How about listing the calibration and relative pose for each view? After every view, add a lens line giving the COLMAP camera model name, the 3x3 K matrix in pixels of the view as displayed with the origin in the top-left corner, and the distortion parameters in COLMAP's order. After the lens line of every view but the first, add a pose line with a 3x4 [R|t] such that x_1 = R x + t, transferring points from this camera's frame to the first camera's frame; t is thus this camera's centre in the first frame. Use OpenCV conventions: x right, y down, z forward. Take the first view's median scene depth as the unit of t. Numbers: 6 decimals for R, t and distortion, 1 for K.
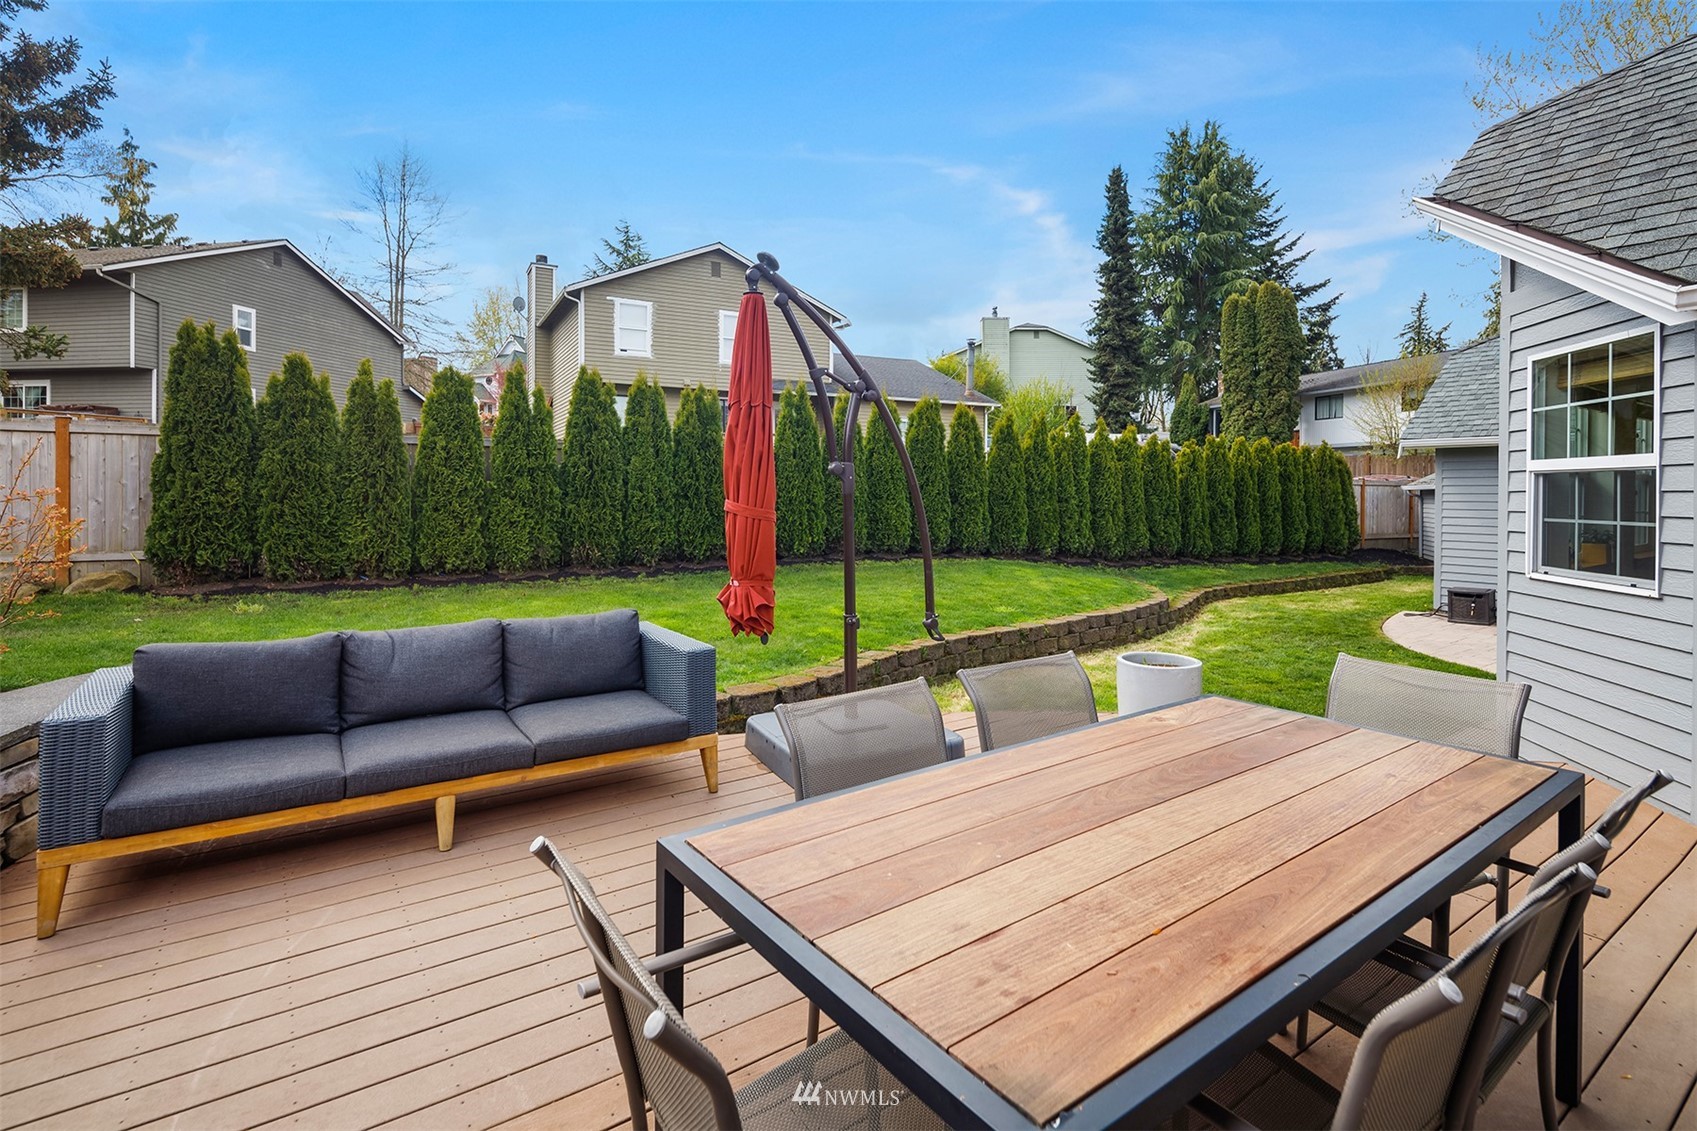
lens RADIAL K [[821.4, 0, 836.7], [0, 821.4, 493.5], [0, 0, 1]] dist [0.016408, -0.002279]
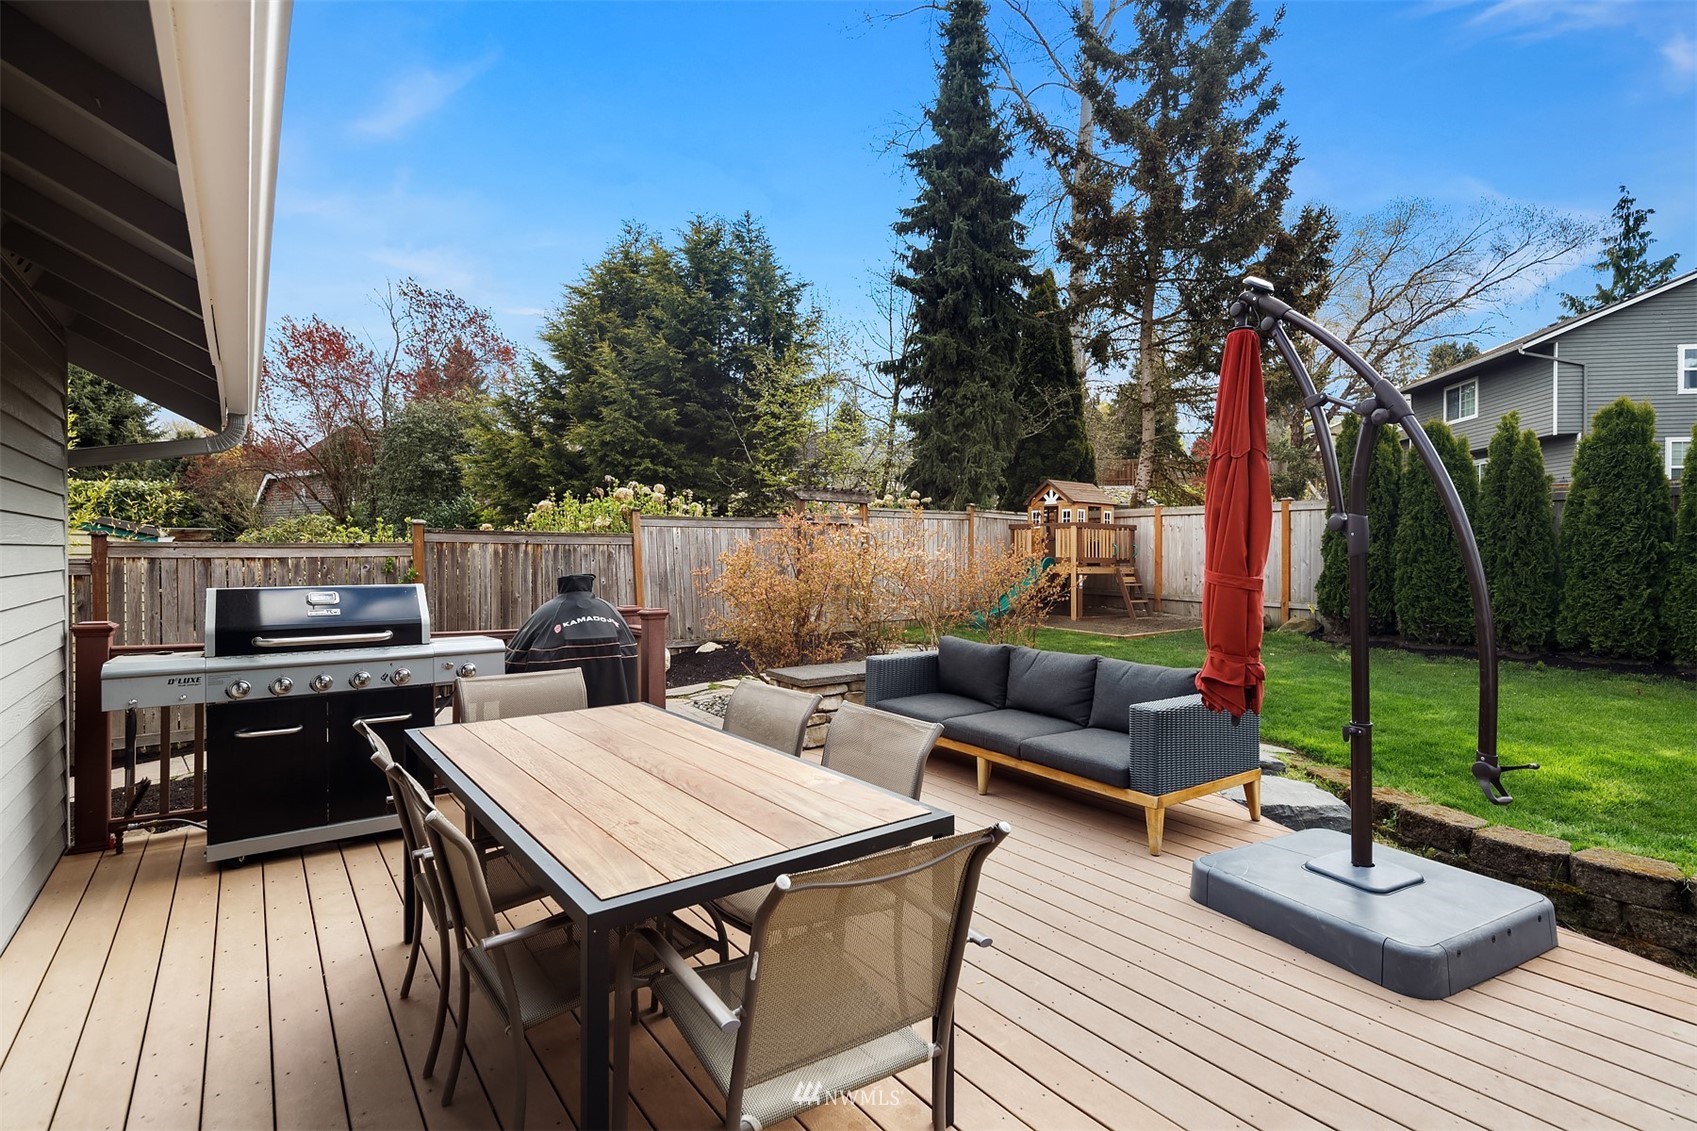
lens RADIAL K [[821.4, 0, 852.9], [0, 821.4, 554.1], [0, 0, 1]] dist [0.016408, -0.002279]
pose [[0.025681, -0.001683, -0.999669, 0.334534], [-0.004412, 0.999989, -0.001797, 0.001017], [0.999660, 0.004457, 0.025673, 0.239999]]
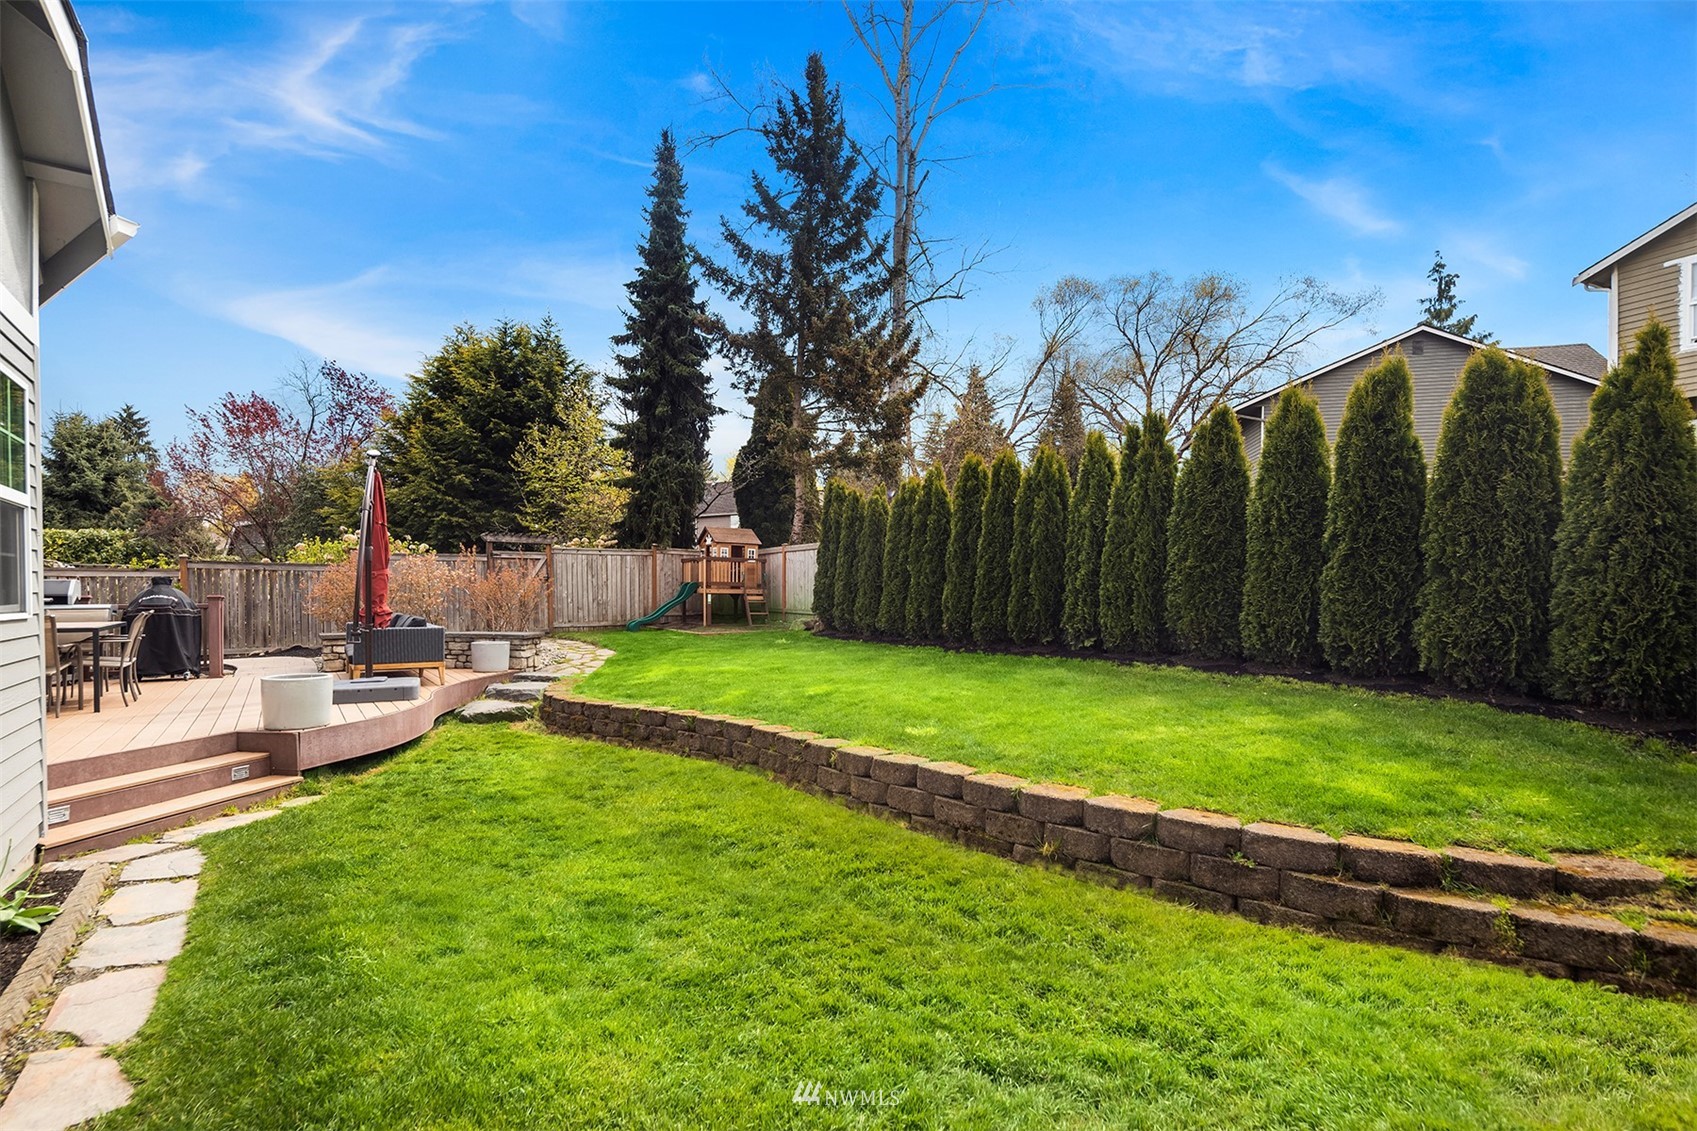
lens RADIAL K [[821.4, 0, 838.4], [0, 821.4, 604.6], [0, 0, 1]] dist [0.016408, -0.002279]
pose [[-0.013784, 0.008966, -0.999865, 0.764729], [-0.001737, 0.999958, 0.008991, 0.029056], [0.999903, 0.001861, -0.013768, 0.804033]]
